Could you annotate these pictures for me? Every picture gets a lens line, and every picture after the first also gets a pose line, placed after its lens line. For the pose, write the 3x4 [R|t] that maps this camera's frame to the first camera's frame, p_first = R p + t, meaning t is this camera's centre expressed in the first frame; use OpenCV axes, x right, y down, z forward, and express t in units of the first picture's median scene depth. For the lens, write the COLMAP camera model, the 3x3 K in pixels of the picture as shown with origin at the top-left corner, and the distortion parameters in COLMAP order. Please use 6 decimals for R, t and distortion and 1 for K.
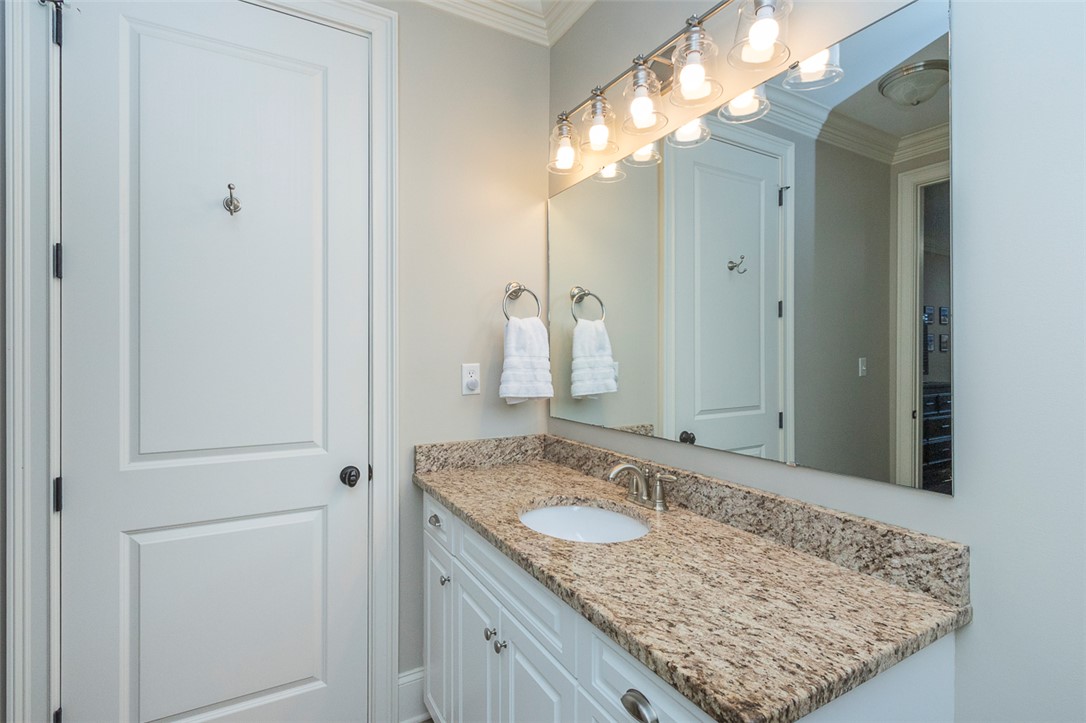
lens RADIAL K [[496.4, 0, 544.7], [0, 496.4, 359.5], [0, 0, 1]] dist [0.002882, -0.000660]
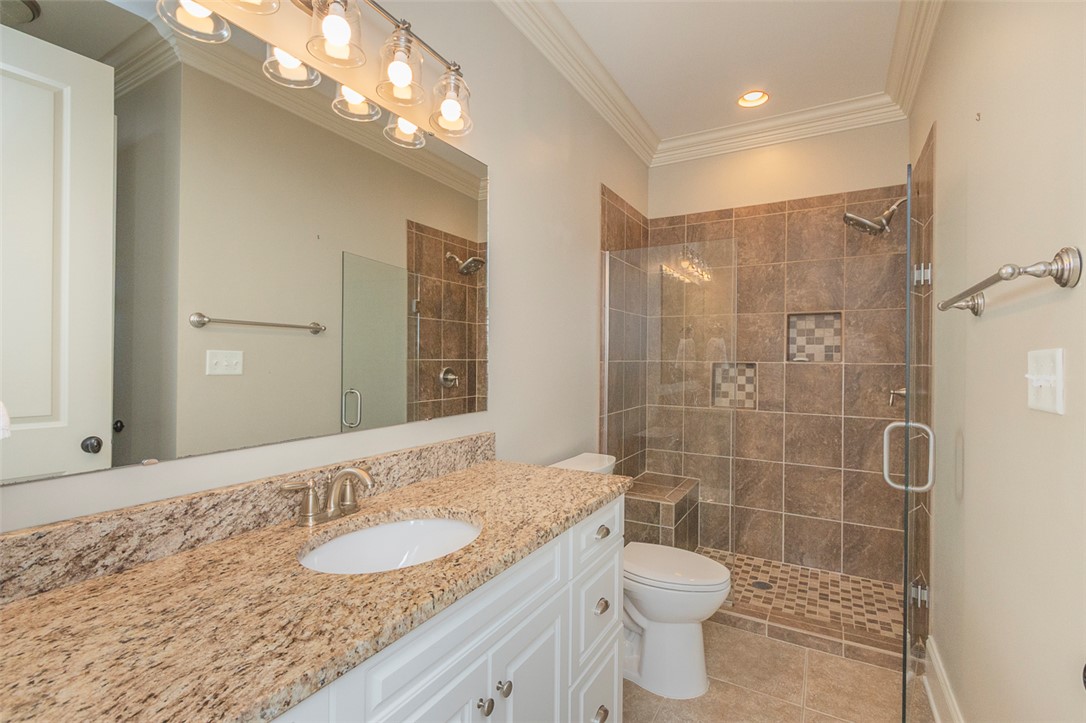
lens RADIAL K [[496.4, 0, 540.6], [0, 496.4, 359.0], [0, 0, 1]] dist [0.002882, -0.000660]
pose [[-0.492051, -0.004376, 0.870555, -0.787919], [-0.001442, 0.999990, 0.004211, 0.032379], [-0.870565, 0.000817, -0.492052, 1.286067]]
